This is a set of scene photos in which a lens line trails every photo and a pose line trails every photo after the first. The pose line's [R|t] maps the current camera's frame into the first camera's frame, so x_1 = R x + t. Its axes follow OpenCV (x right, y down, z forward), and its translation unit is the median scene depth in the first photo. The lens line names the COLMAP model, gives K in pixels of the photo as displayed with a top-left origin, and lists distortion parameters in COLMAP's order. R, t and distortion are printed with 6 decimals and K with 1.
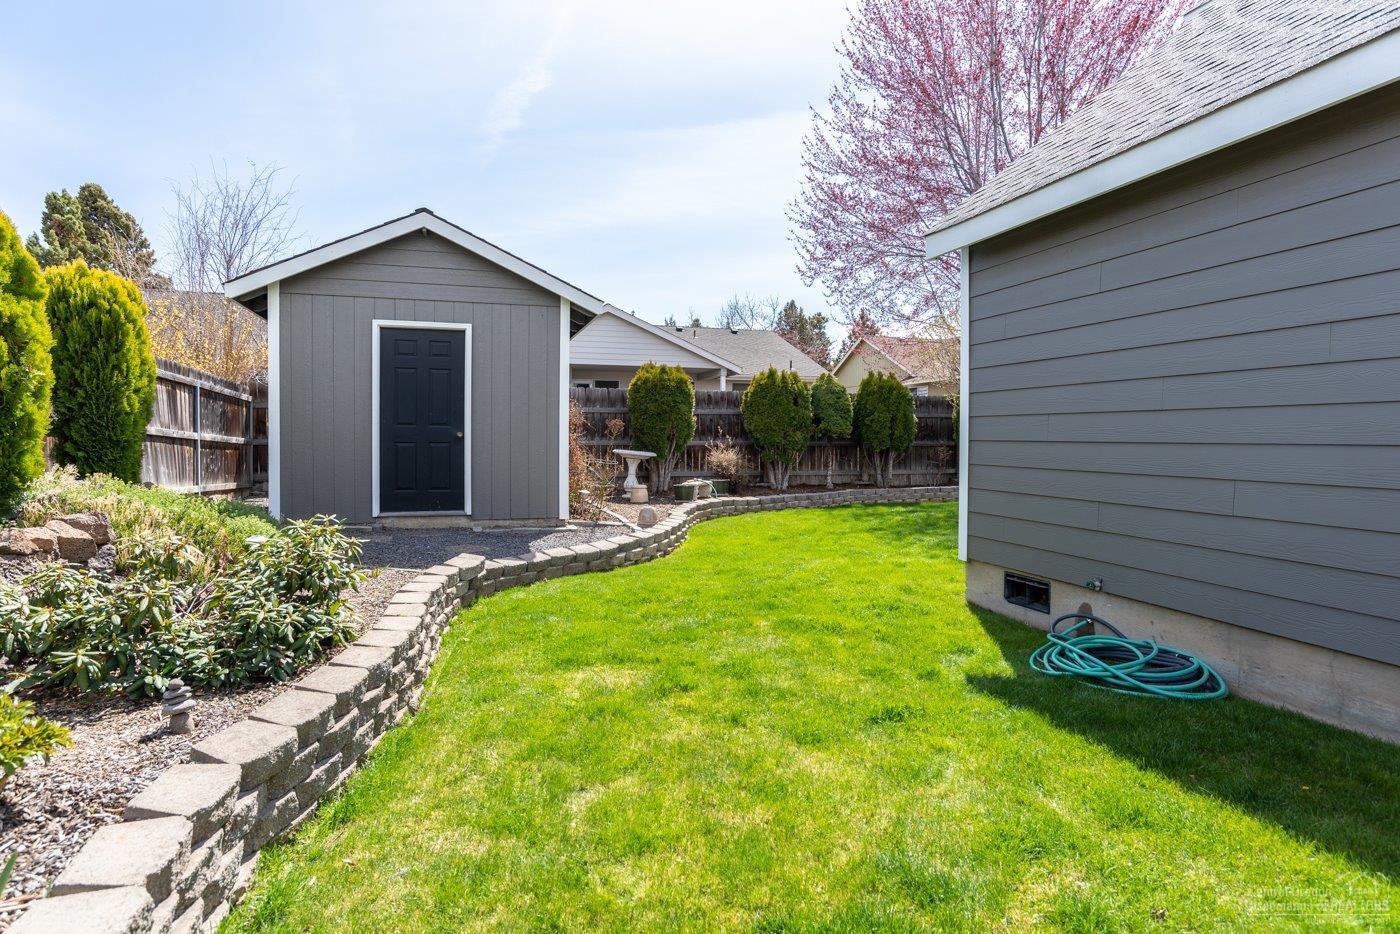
lens RADIAL K [[733.5, 0, 700.0], [0, 733.5, 467.0], [0, 0, 1]] dist [-0.036500, 0.001816]
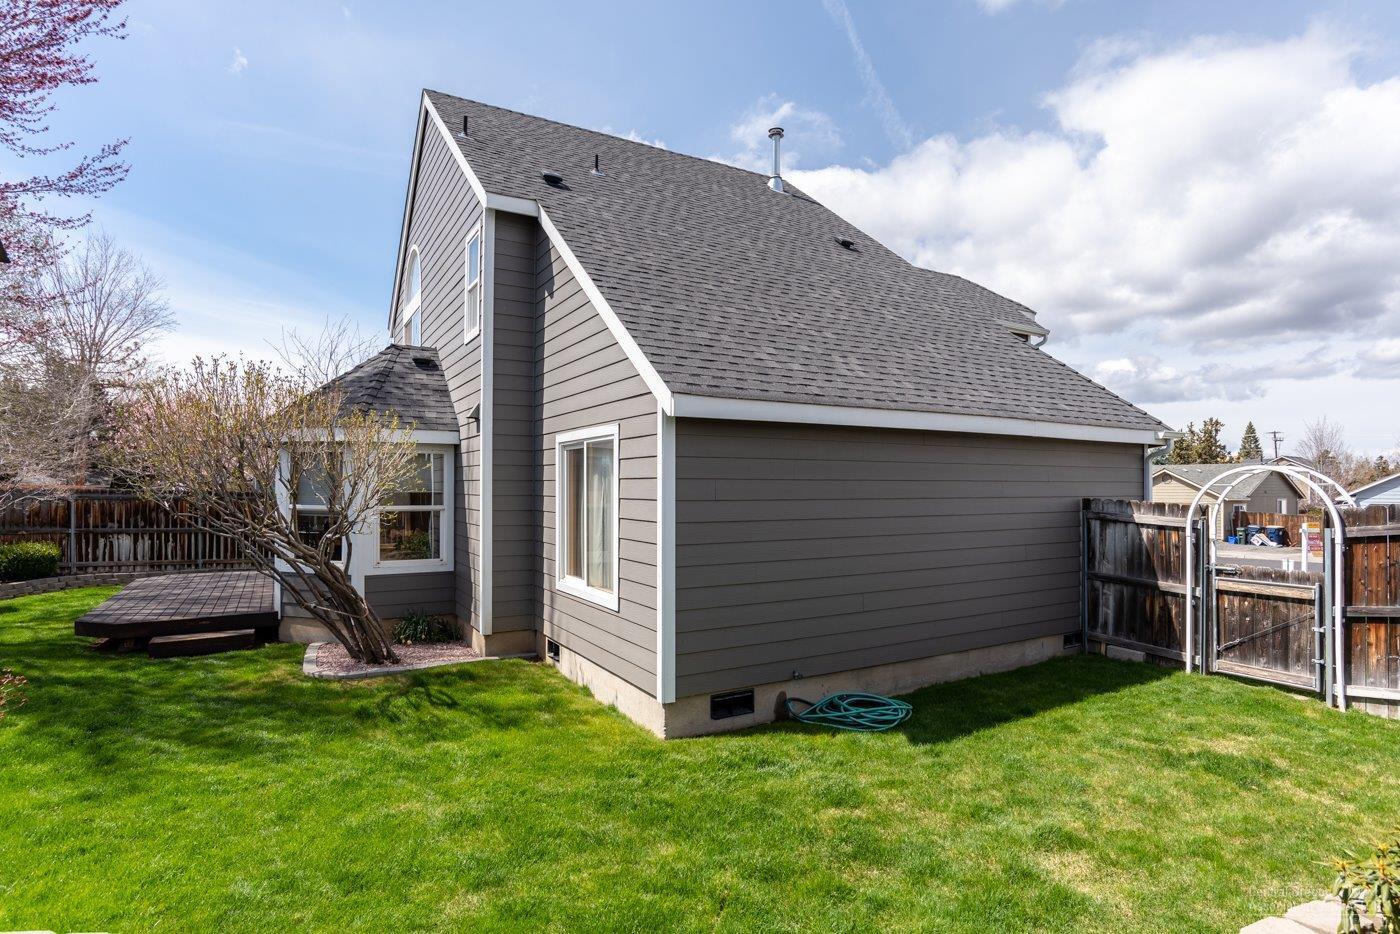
lens RADIAL K [[733.5, 0, 700.0], [0, 733.5, 467.0], [0, 0, 1]] dist [-0.036500, 0.001816]
pose [[-0.232853, 0.025274, 0.972183, -1.002947], [0.039641, 0.999078, -0.016478, -0.282757], [-0.971704, 0.034701, -0.233641, 1.734635]]
